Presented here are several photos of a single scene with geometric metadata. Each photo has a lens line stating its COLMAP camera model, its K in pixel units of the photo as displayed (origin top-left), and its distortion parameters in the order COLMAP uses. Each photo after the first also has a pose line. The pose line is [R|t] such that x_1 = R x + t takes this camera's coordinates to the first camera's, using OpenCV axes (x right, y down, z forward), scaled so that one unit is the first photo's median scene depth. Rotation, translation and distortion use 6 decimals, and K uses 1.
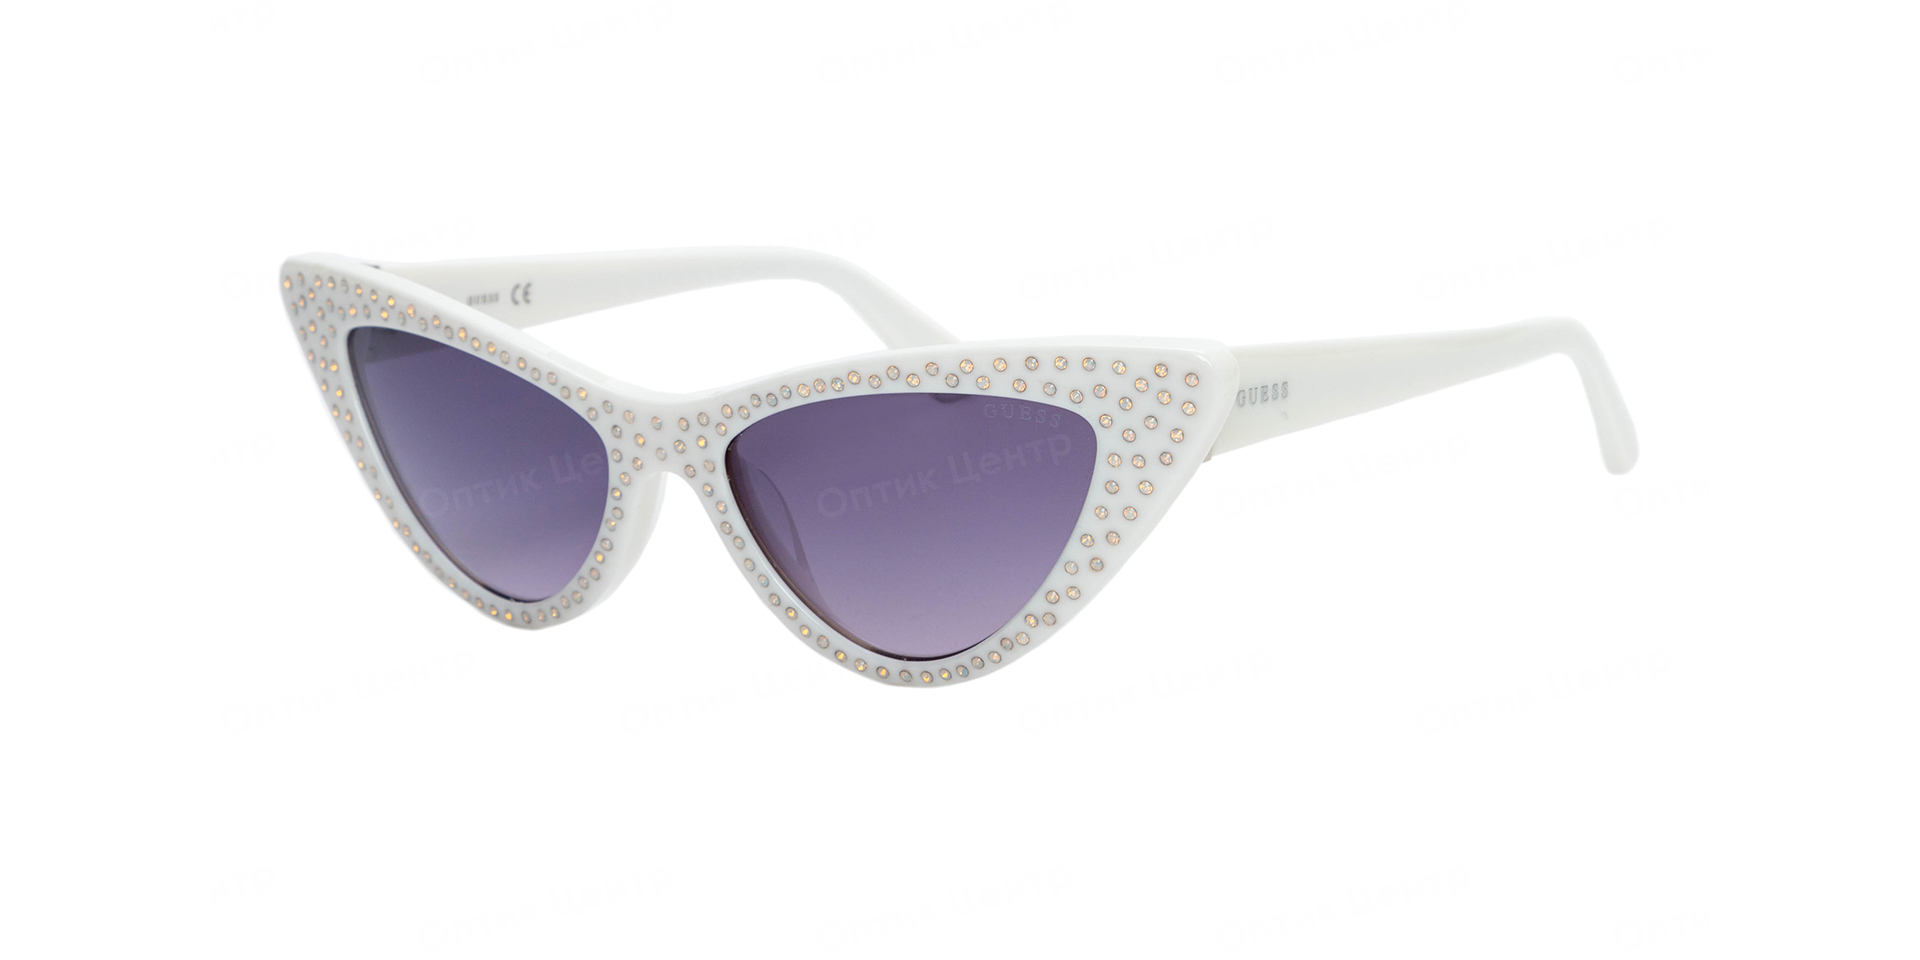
lens RADIAL K [[4697.8, 0, 960.0], [0, 4697.8, 480.0], [0, 0, 1]] dist [-0.431006, -0.479462]
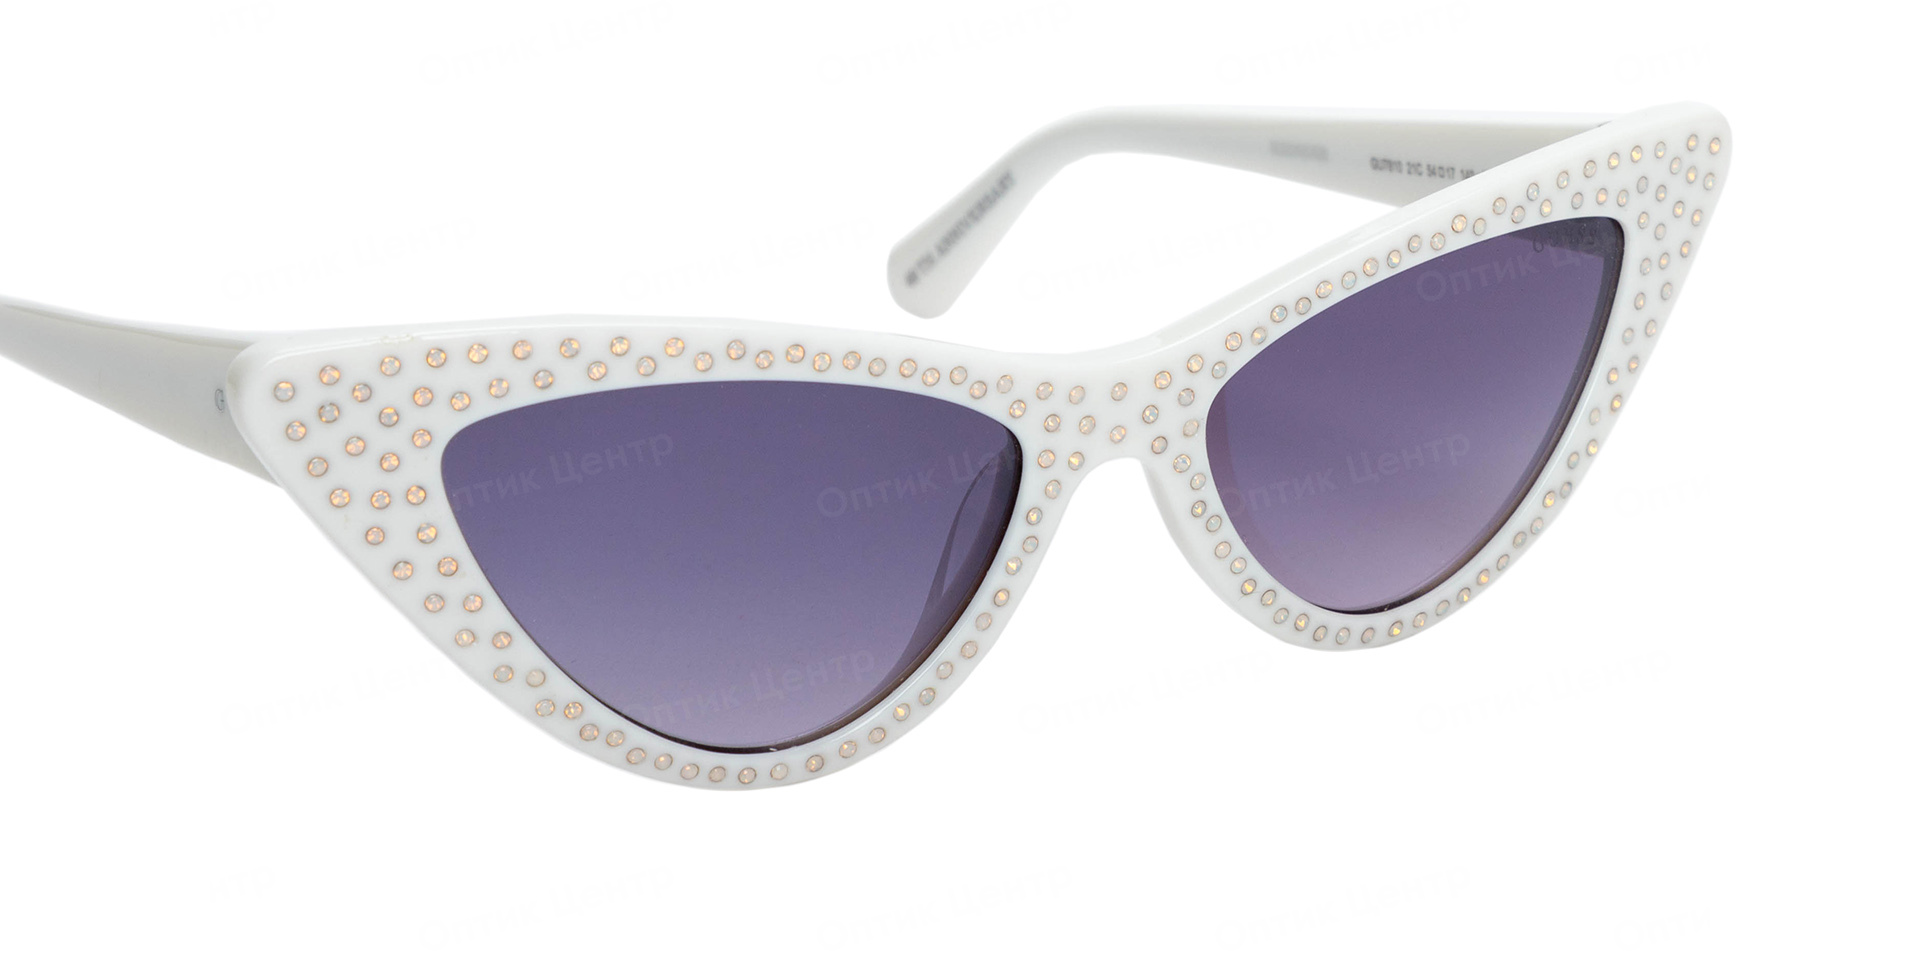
lens RADIAL K [[4697.8, 0, 960.0], [0, 4697.8, 480.0], [0, 0, 1]] dist [-0.431006, -0.479462]
pose [[0.413114, -0.224948, 0.882460, -0.727470], [0.235142, 0.962502, 0.135273, -0.104298], [-0.879798, 0.151620, 0.450518, 0.730633]]
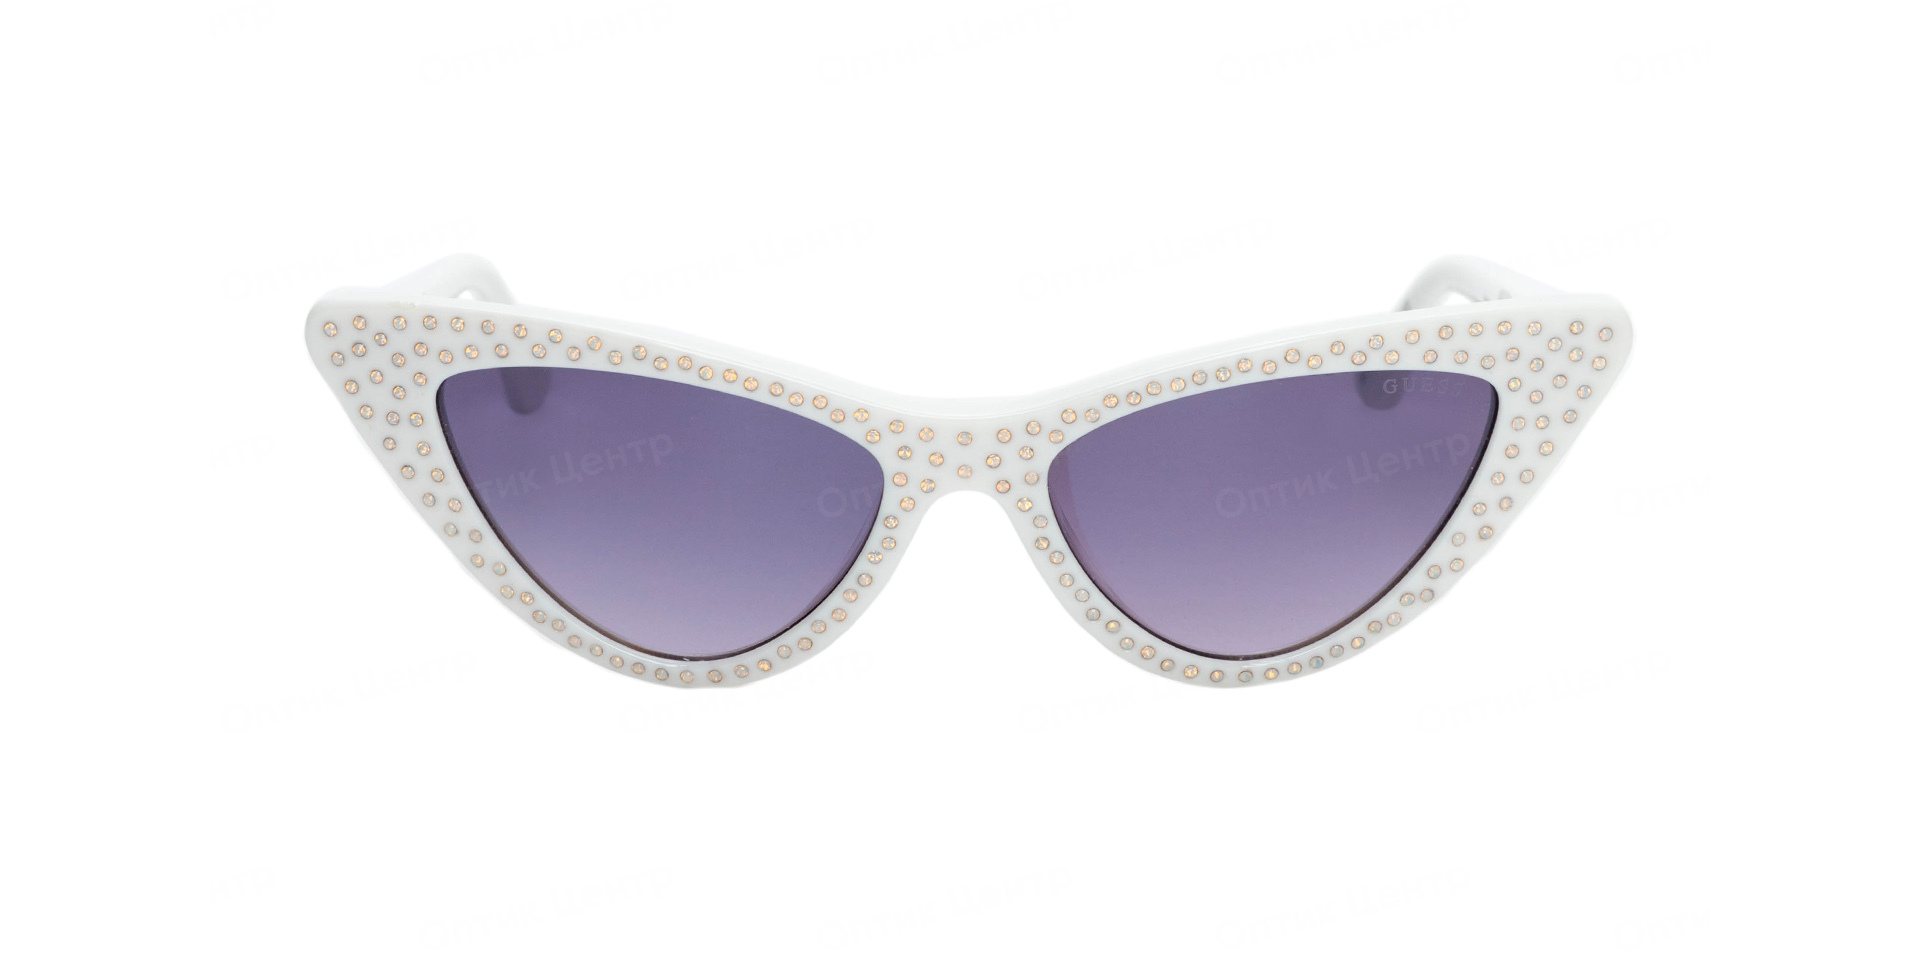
lens RADIAL K [[4697.8, 0, 960.0], [0, 4697.8, 480.0], [0, 0, 1]] dist [-0.431006, -0.479462]
pose [[0.813690, -0.099122, 0.572786, -0.612356], [0.098840, 0.994598, 0.031707, -0.034402], [-0.572835, 0.030814, 0.819091, 0.260310]]
